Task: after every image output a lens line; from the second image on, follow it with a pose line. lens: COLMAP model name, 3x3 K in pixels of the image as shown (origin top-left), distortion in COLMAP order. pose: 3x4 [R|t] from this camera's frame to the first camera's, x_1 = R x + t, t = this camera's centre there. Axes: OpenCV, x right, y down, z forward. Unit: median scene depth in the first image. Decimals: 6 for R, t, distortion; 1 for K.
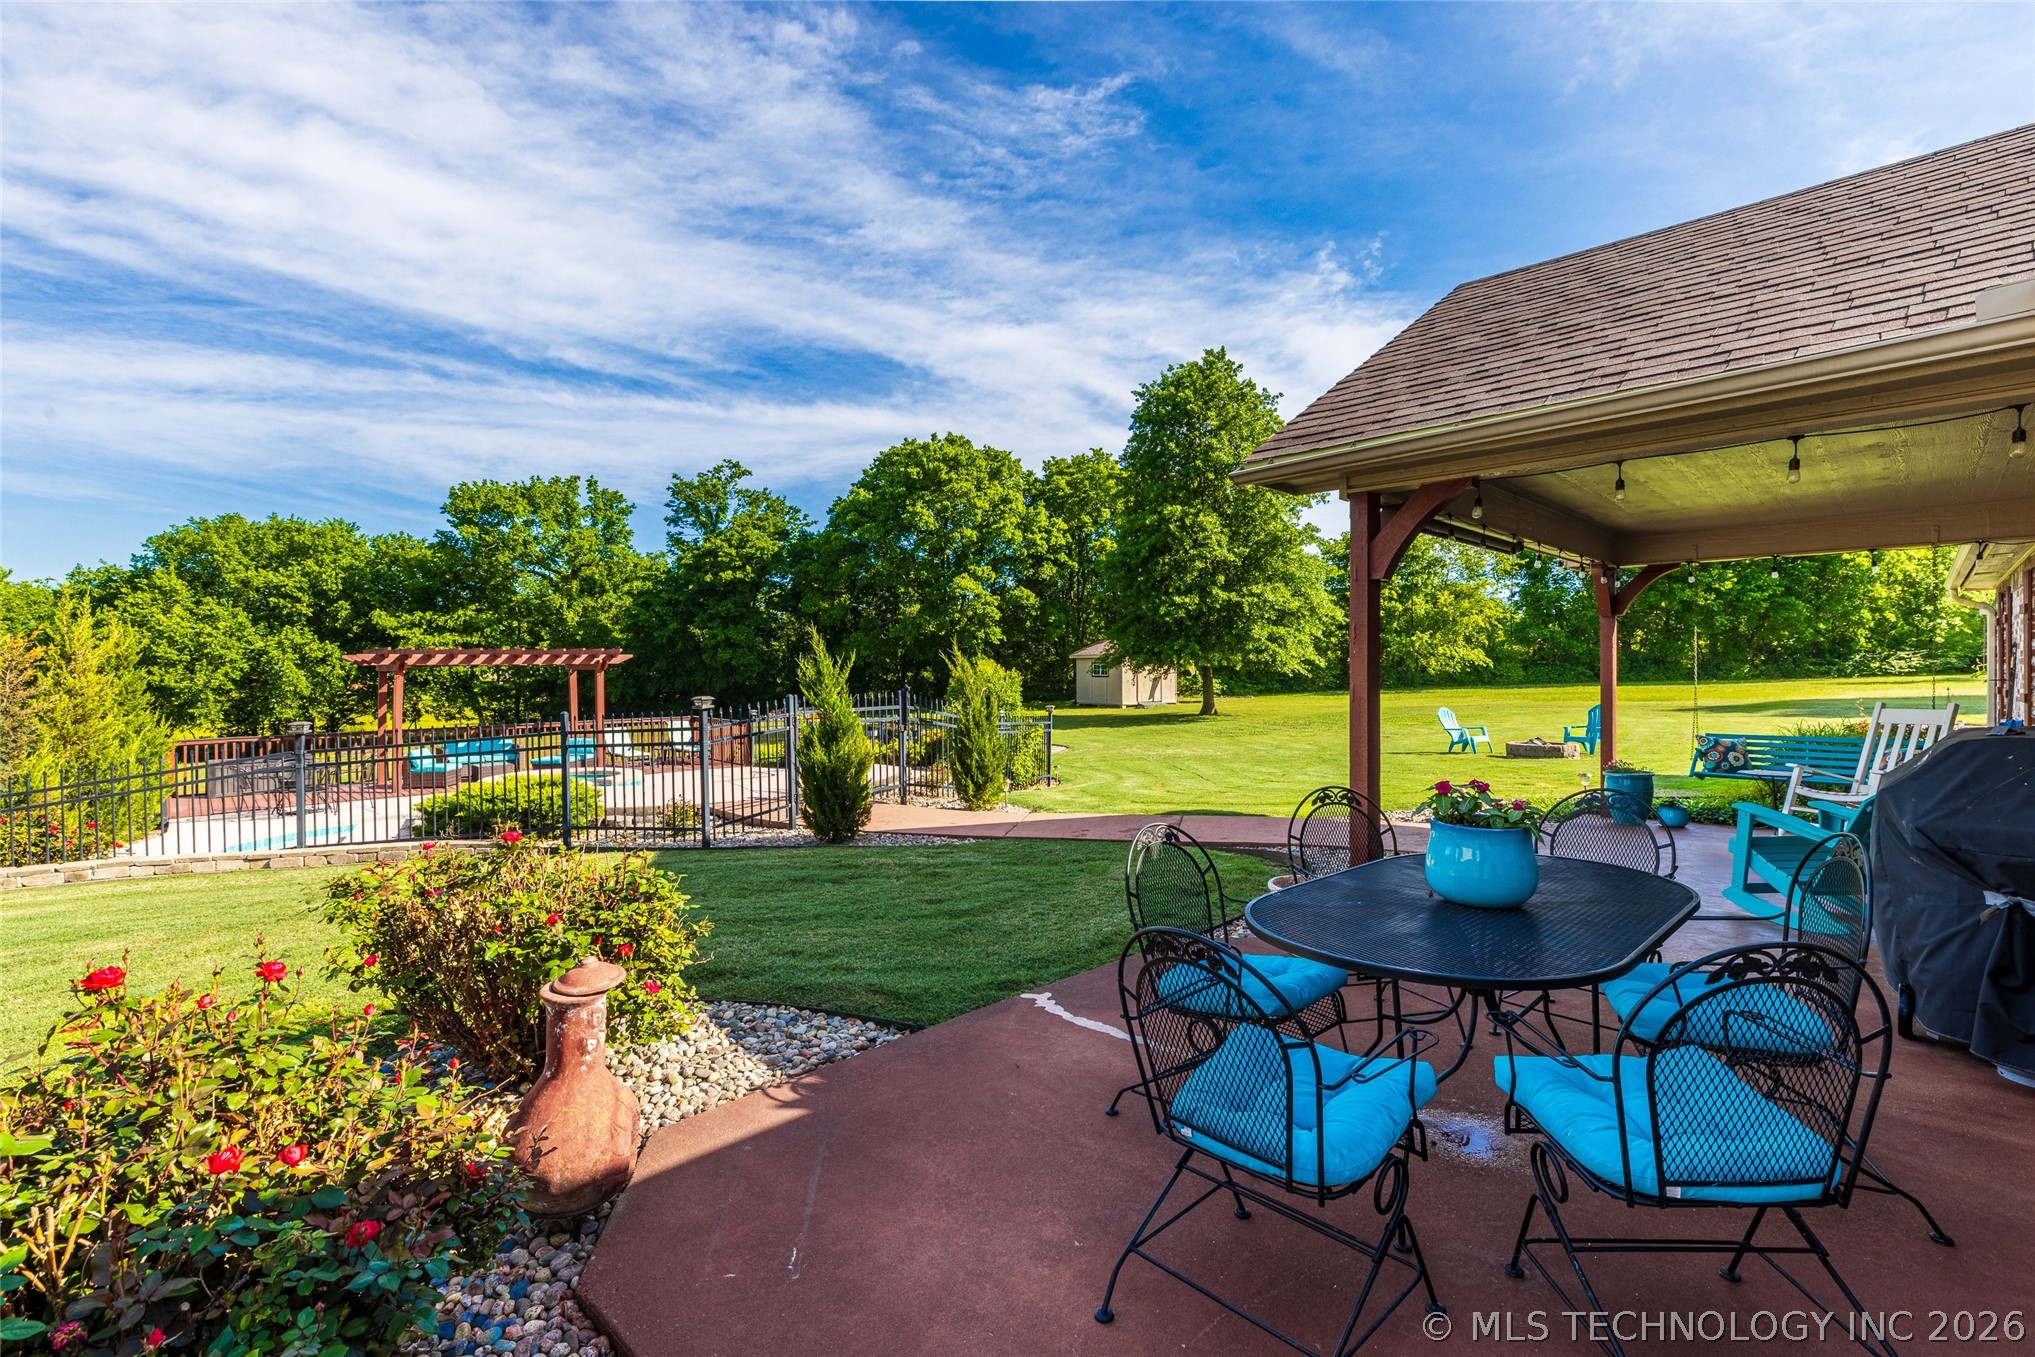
lens RADIAL K [[902.5, 0, 1014.0], [0, 902.5, 671.5], [0, 0, 1]] dist [0.001895, 0.000266]
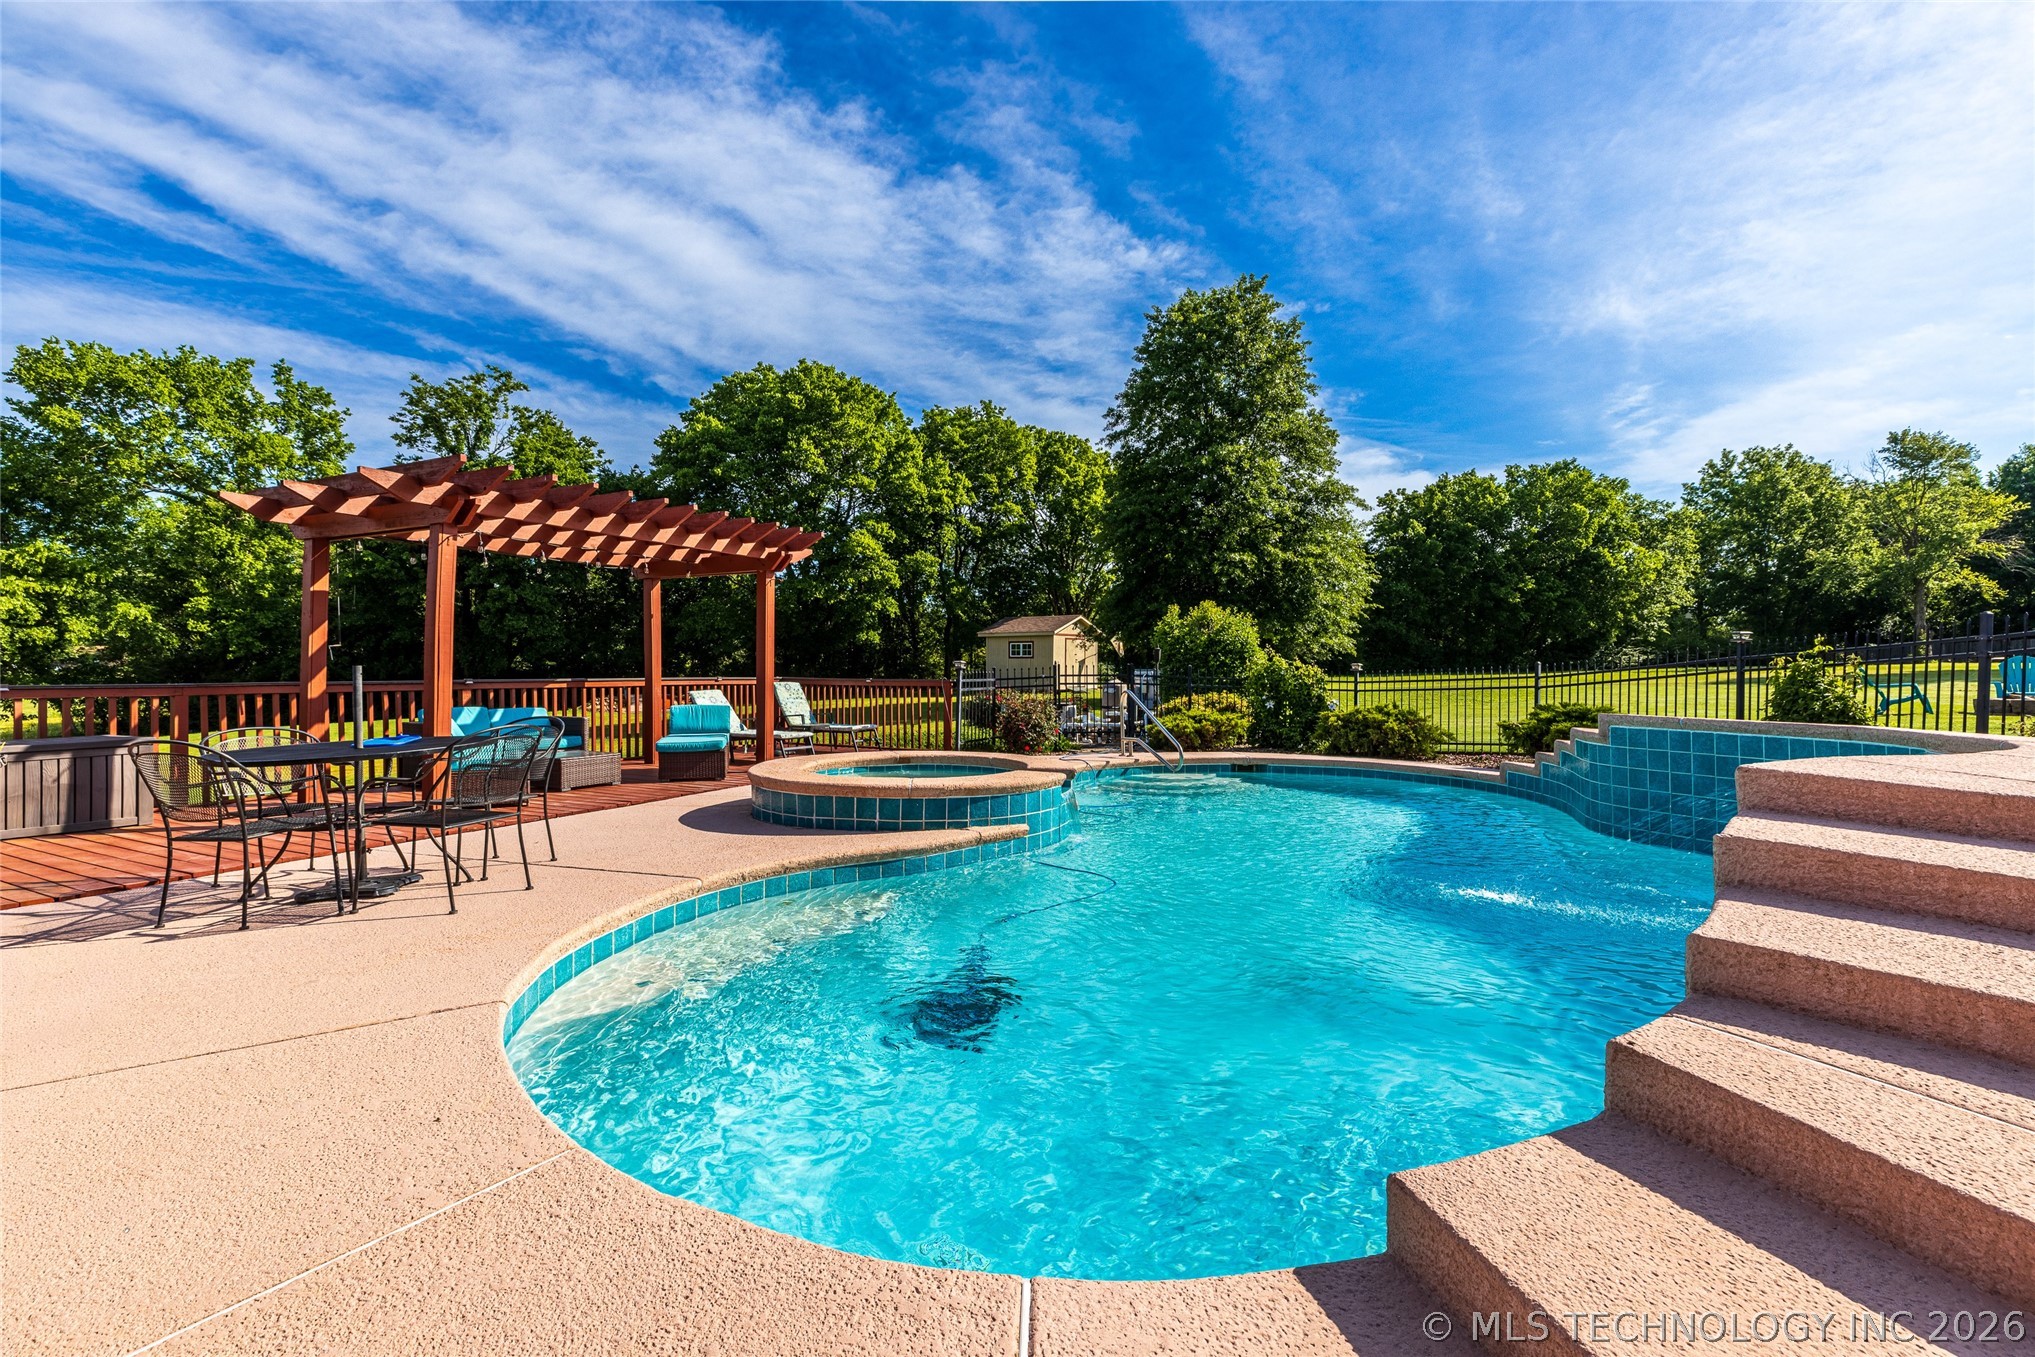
lens RADIAL K [[902.5, 0, 1014.0], [0, 902.5, 671.5], [0, 0, 1]] dist [0.001895, 0.000266]
pose [[0.938359, 0.008812, 0.345551, -0.196734], [-0.007341, 0.999958, -0.005565, 0.022182], [-0.345585, 0.002685, 0.938384, 0.177386]]
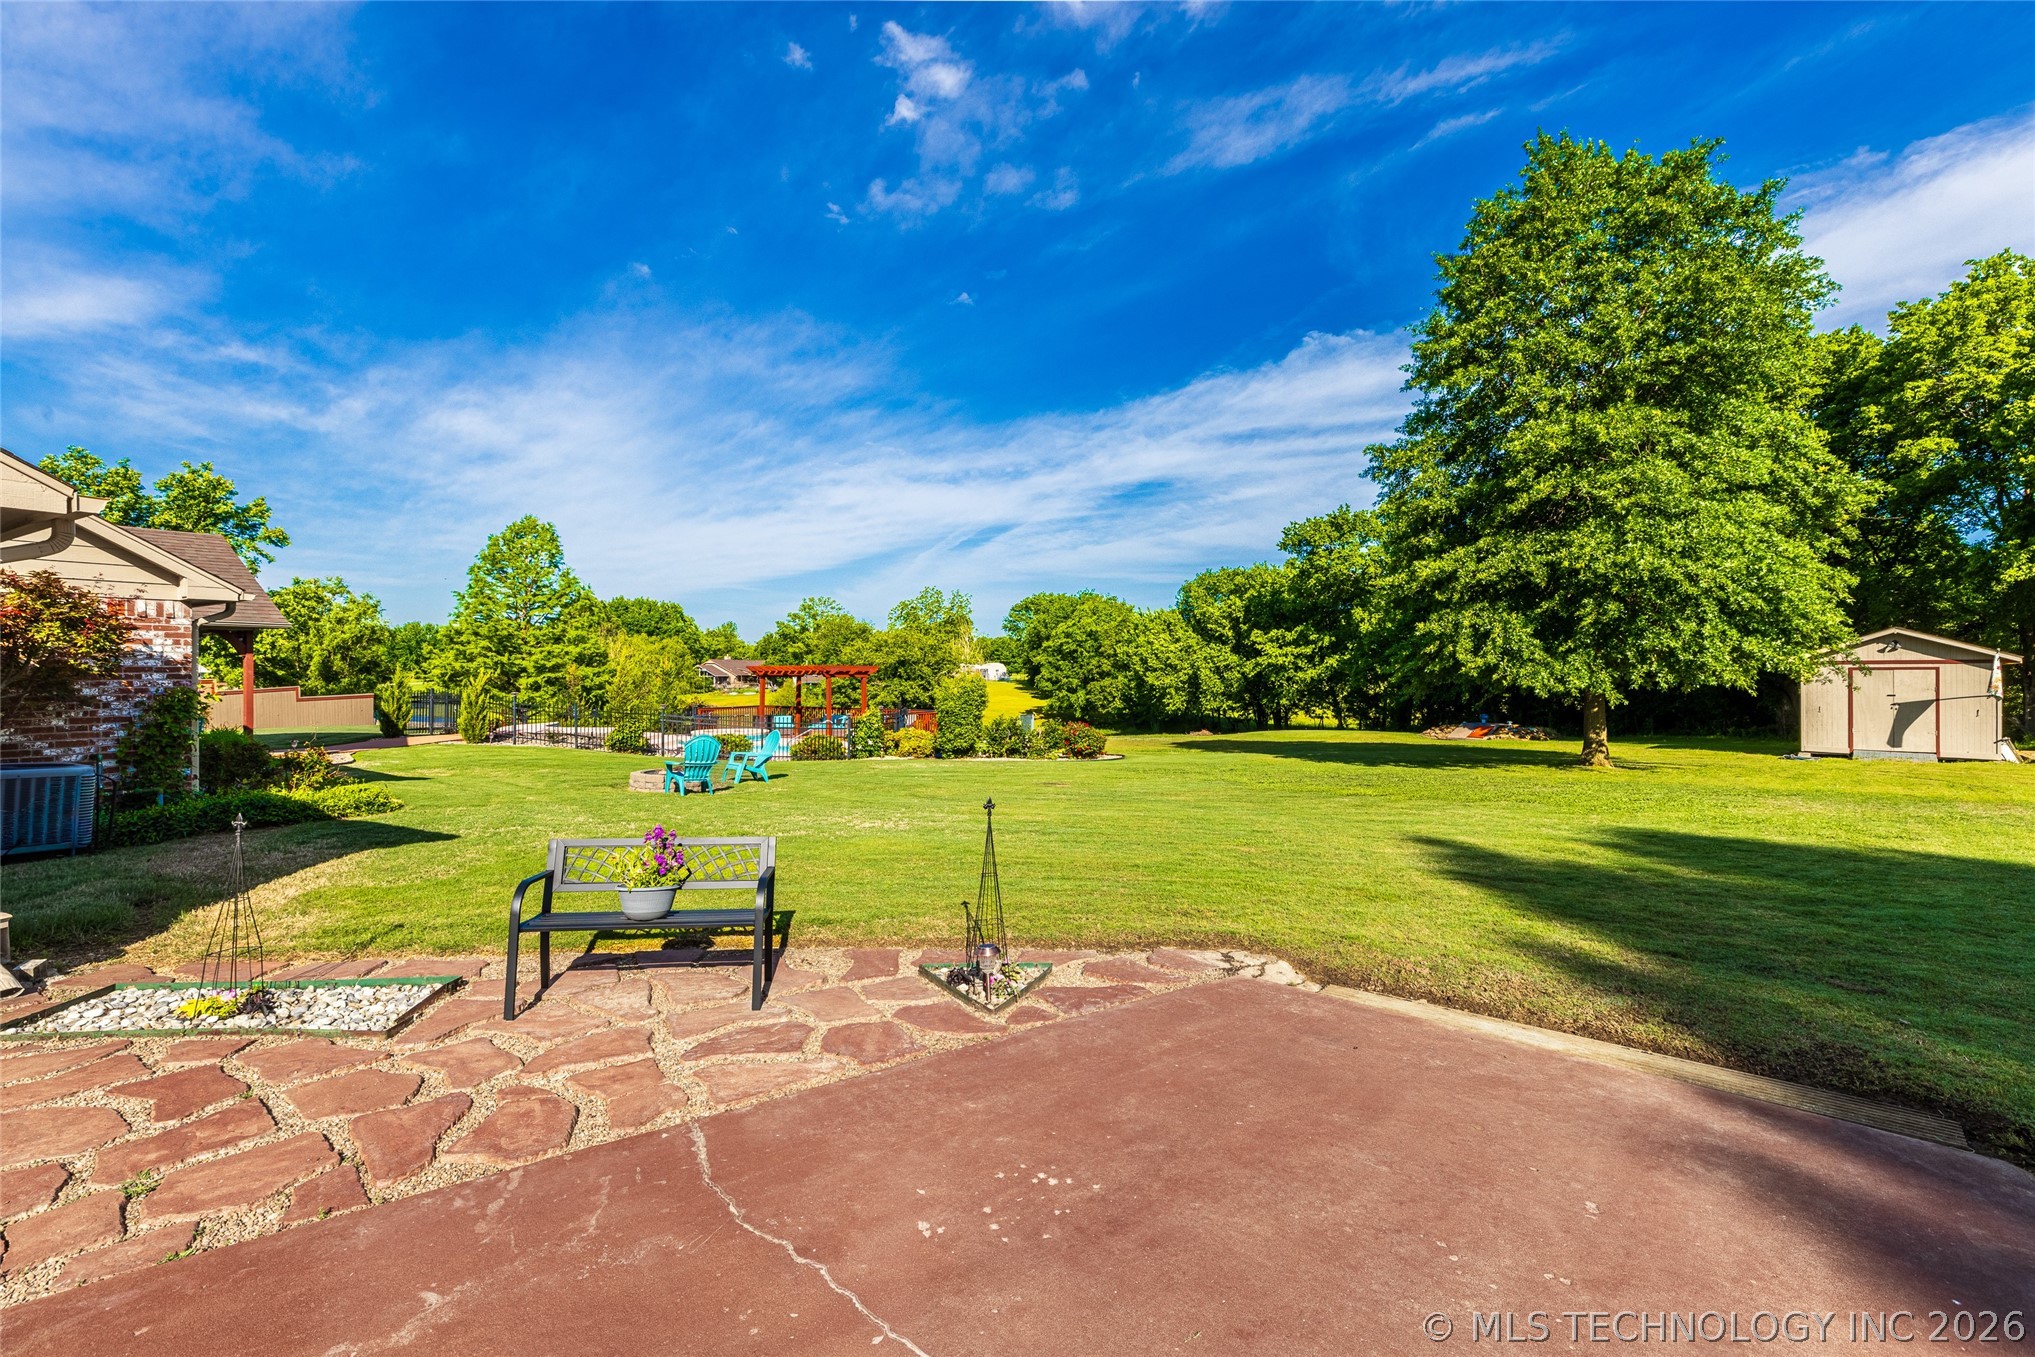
lens RADIAL K [[902.5, 0, 1014.0], [0, 902.5, 671.5], [0, 0, 1]] dist [0.001895, 0.000266]
pose [[0.220200, 0.006049, -0.975436, 0.506216], [-0.008045, 0.999958, 0.004385, -0.009972], [0.975422, 0.006882, 0.220239, 0.366070]]
